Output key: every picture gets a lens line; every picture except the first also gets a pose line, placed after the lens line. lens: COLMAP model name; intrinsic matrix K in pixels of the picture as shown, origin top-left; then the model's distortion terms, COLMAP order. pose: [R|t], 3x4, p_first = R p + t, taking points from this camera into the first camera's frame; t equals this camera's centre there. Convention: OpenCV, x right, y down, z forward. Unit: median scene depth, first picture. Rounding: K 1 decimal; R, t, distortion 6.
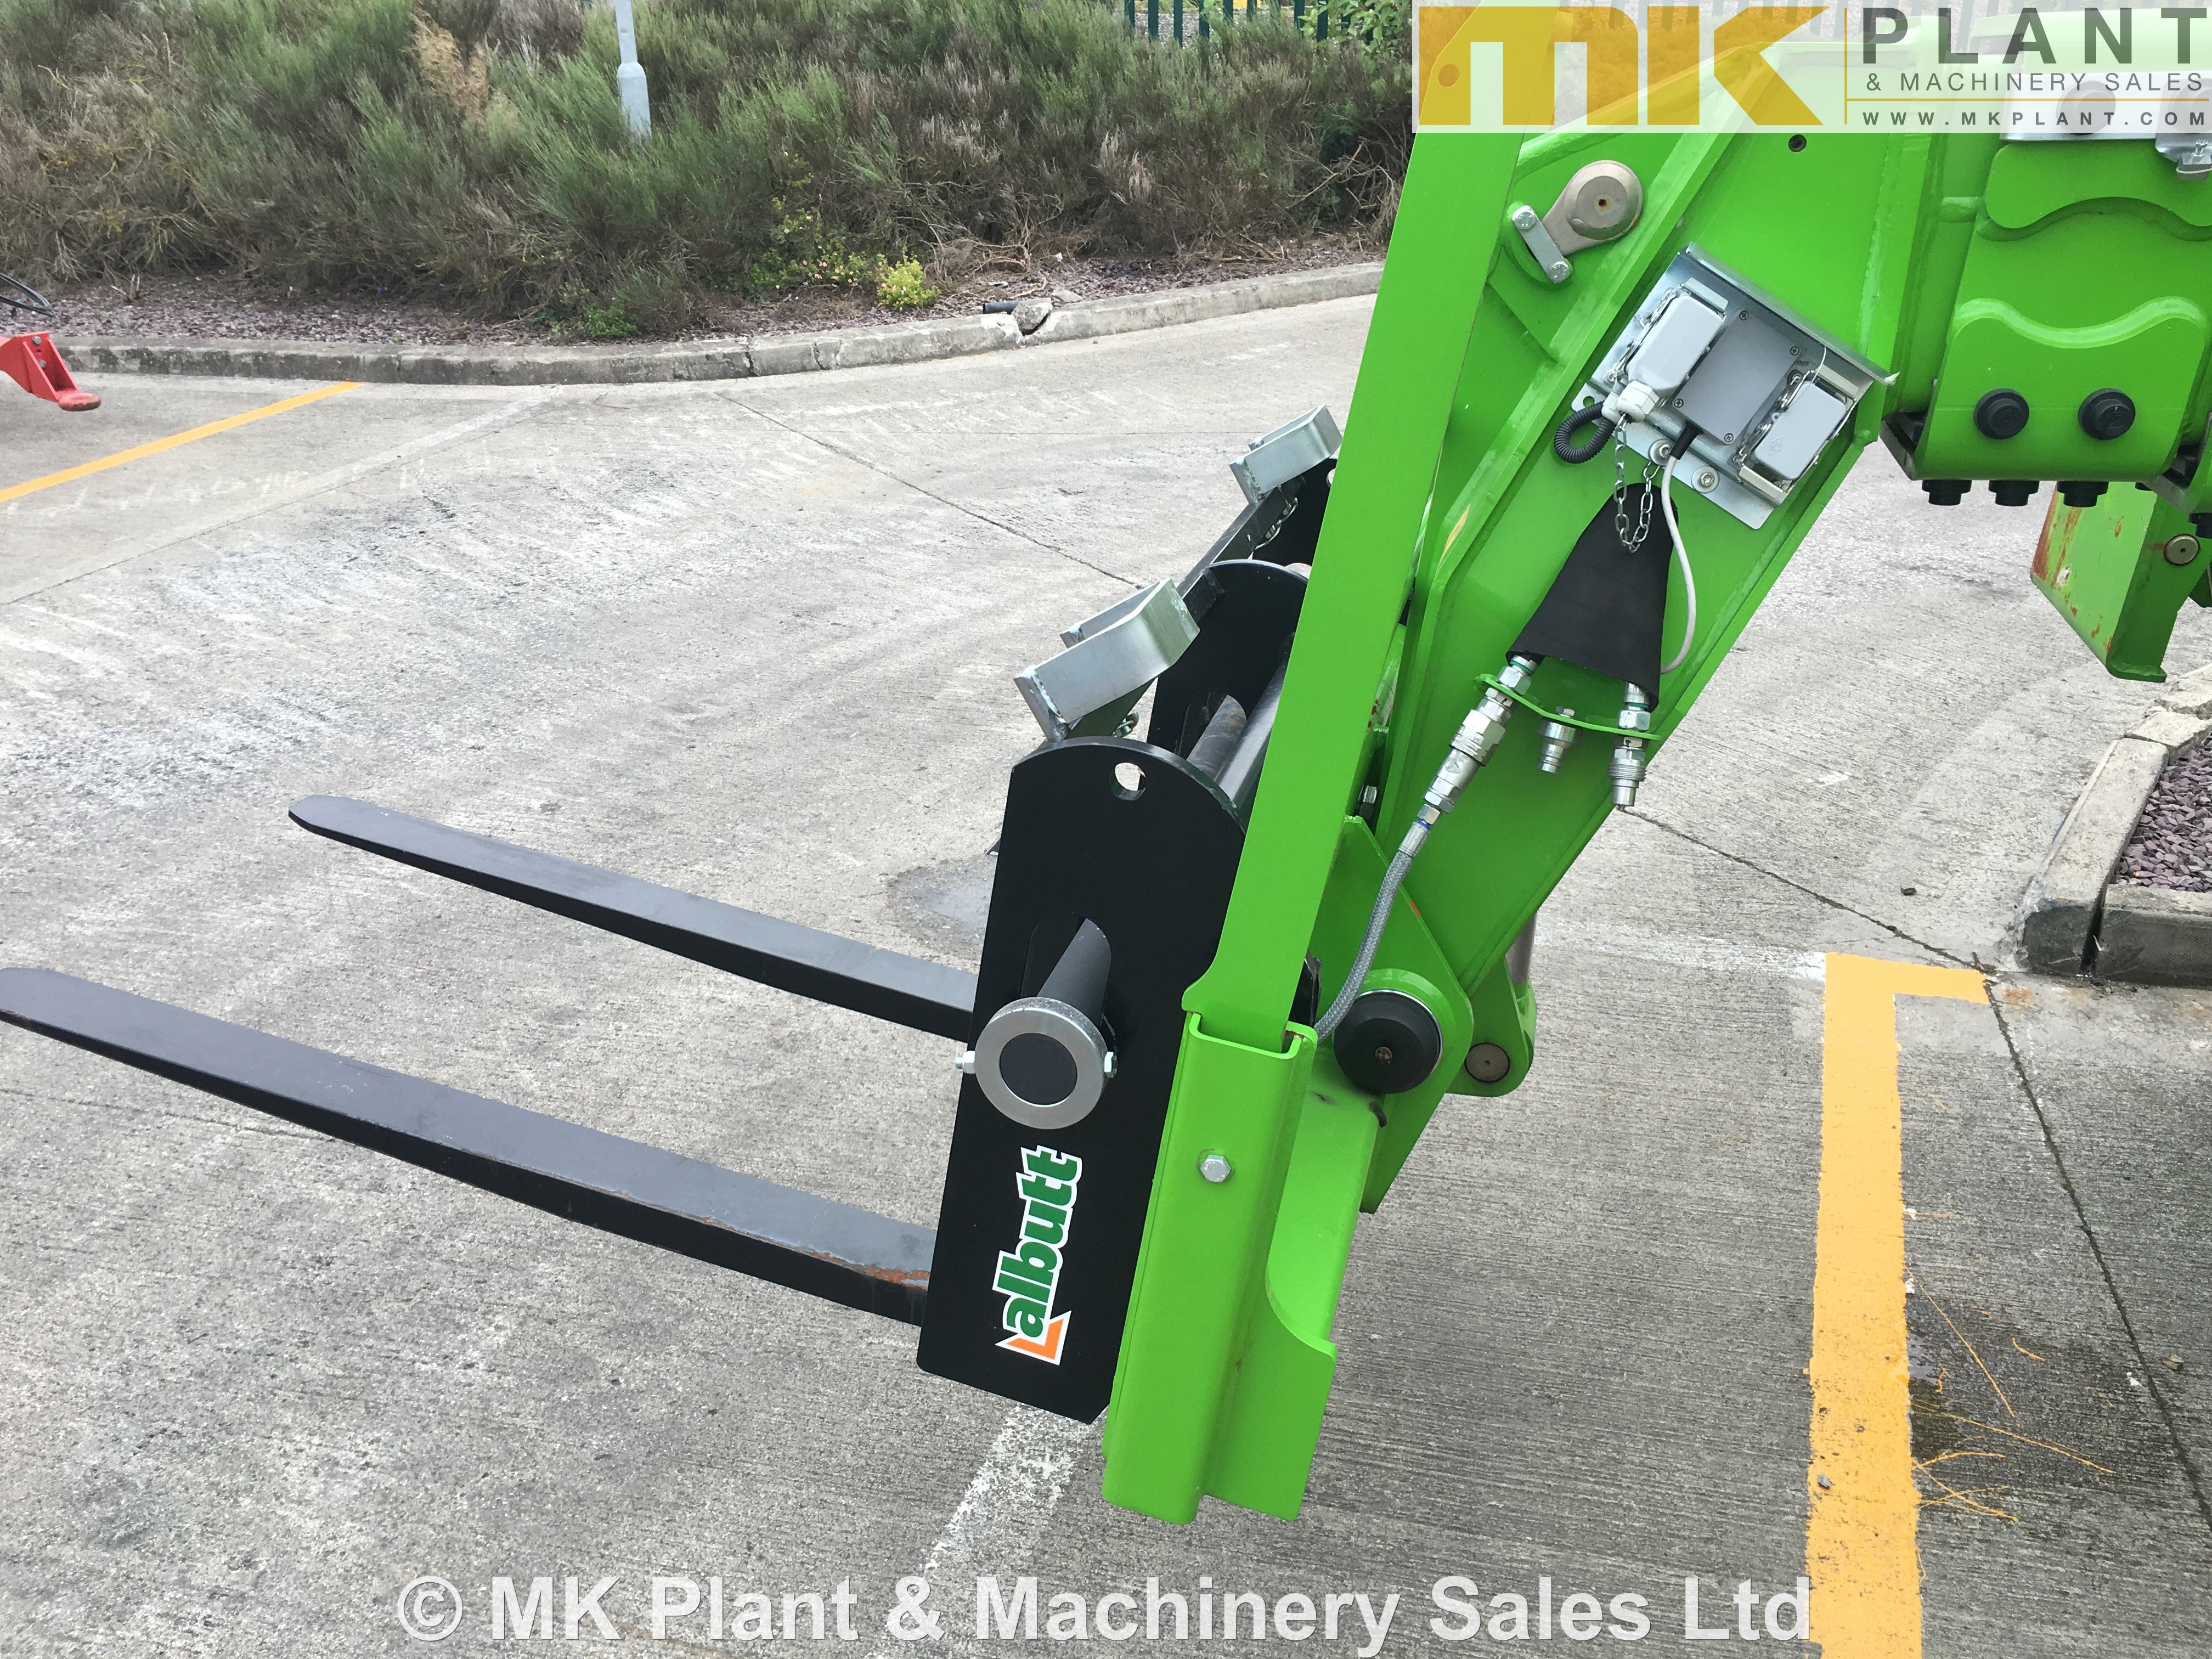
lens RADIAL K [[1848.9, 0, 1102.7], [0, 1848.9, 834.4], [0, 0, 1]] dist [0.084016, -0.123618]
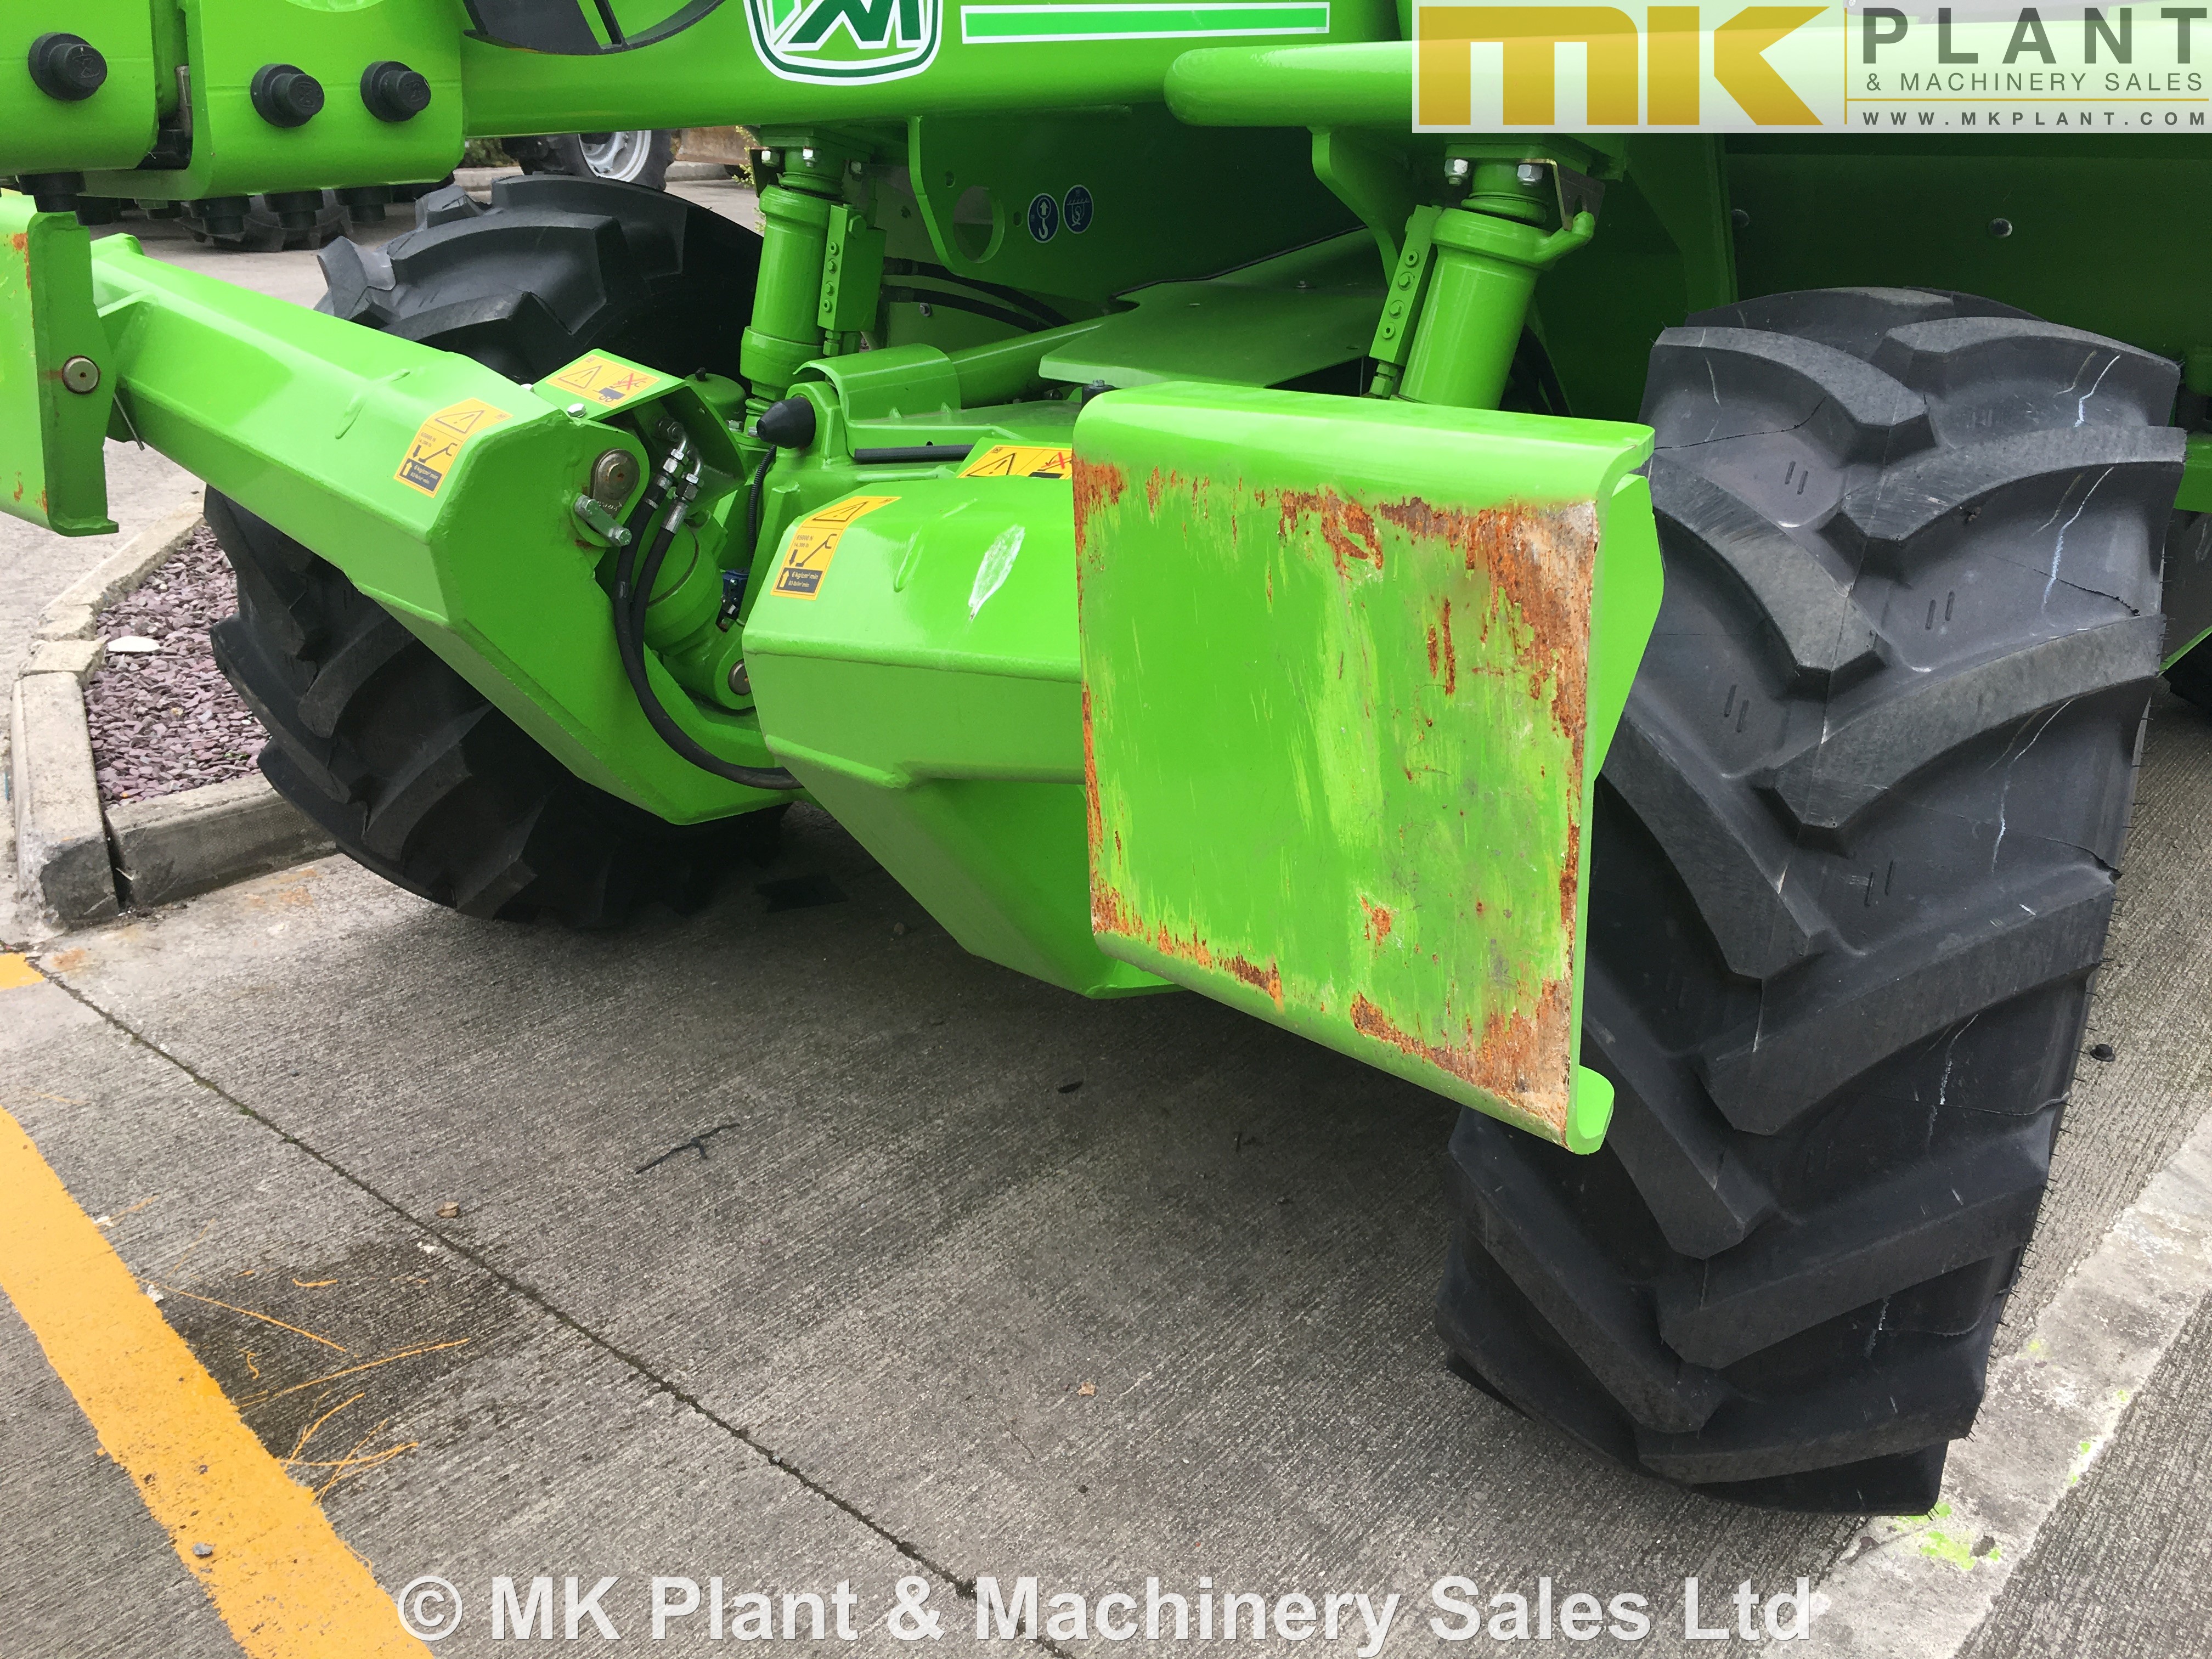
lens RADIAL K [[1848.9, 0, 1102.7], [0, 1848.9, 834.4], [0, 0, 1]] dist [0.084016, -0.123618]
pose [[0.443318, -0.313067, 0.839916, -0.010062], [0.321244, 0.930272, 0.177190, 0.040072], [-0.836823, 0.191266, 0.512977, 0.184176]]
